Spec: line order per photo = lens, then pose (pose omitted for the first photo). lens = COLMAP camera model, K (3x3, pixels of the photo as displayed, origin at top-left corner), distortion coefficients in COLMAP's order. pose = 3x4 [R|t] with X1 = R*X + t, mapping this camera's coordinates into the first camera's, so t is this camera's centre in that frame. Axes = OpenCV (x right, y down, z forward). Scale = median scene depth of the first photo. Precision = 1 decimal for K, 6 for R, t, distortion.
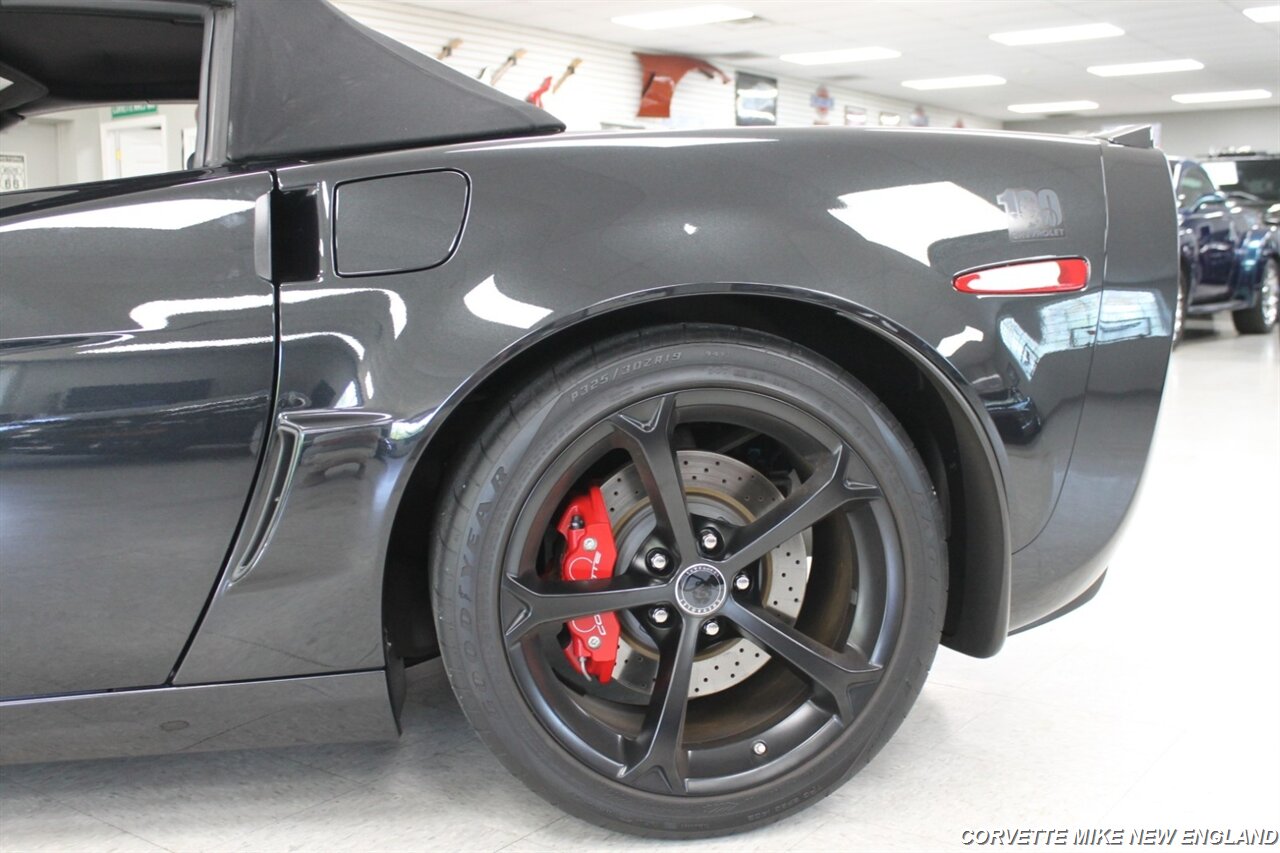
lens RADIAL K [[1380.0, 0, 655.1], [0, 1380.0, 431.2], [0, 0, 1]] dist [-0.113321, 0.136869]
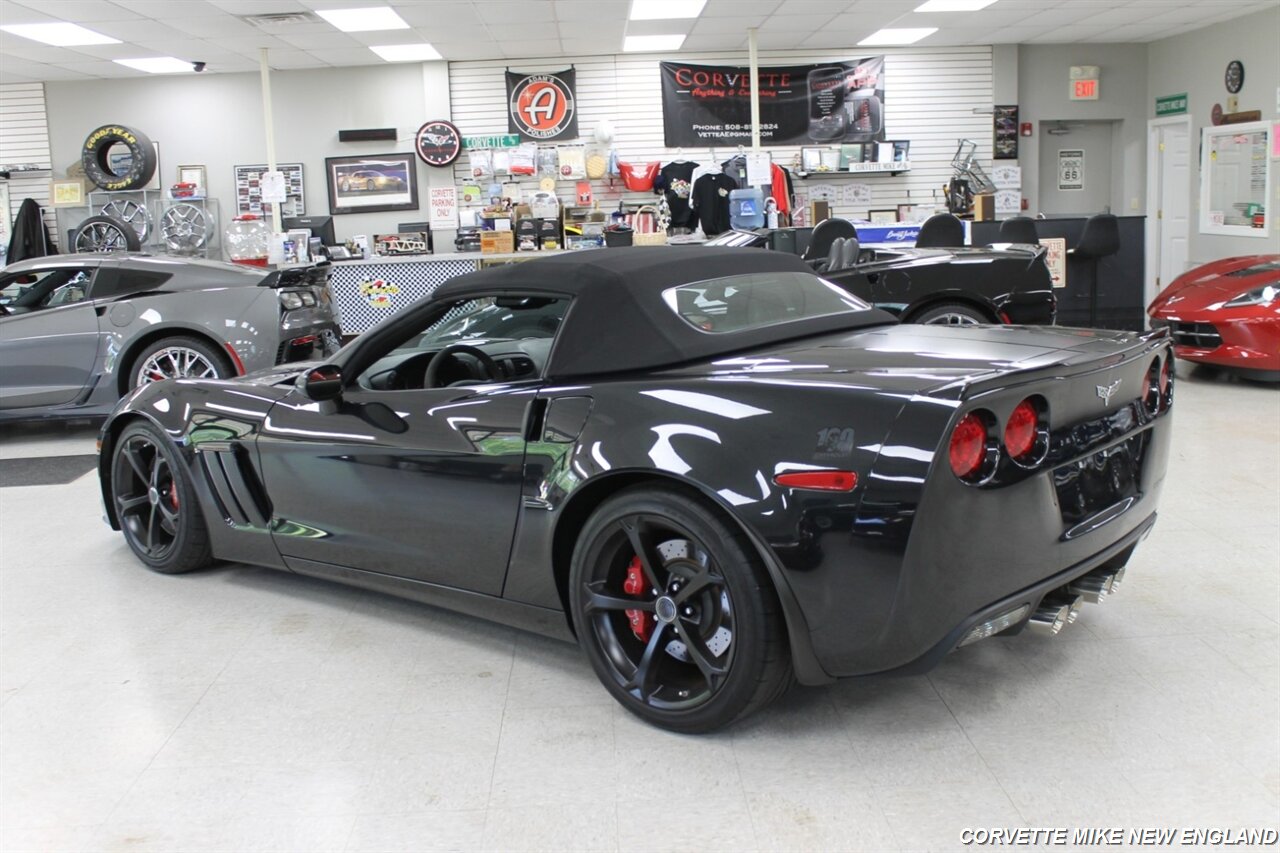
lens RADIAL K [[1337.2, 0, 640.0], [0, 1337.2, 426.5], [0, 0, 1]] dist [-0.130402, 0.155787]
pose [[0.622374, 0.125040, -0.772668, 1.417107], [-0.071800, 0.992116, 0.102719, -0.336088], [0.779420, -0.008452, 0.626444, -0.260269]]
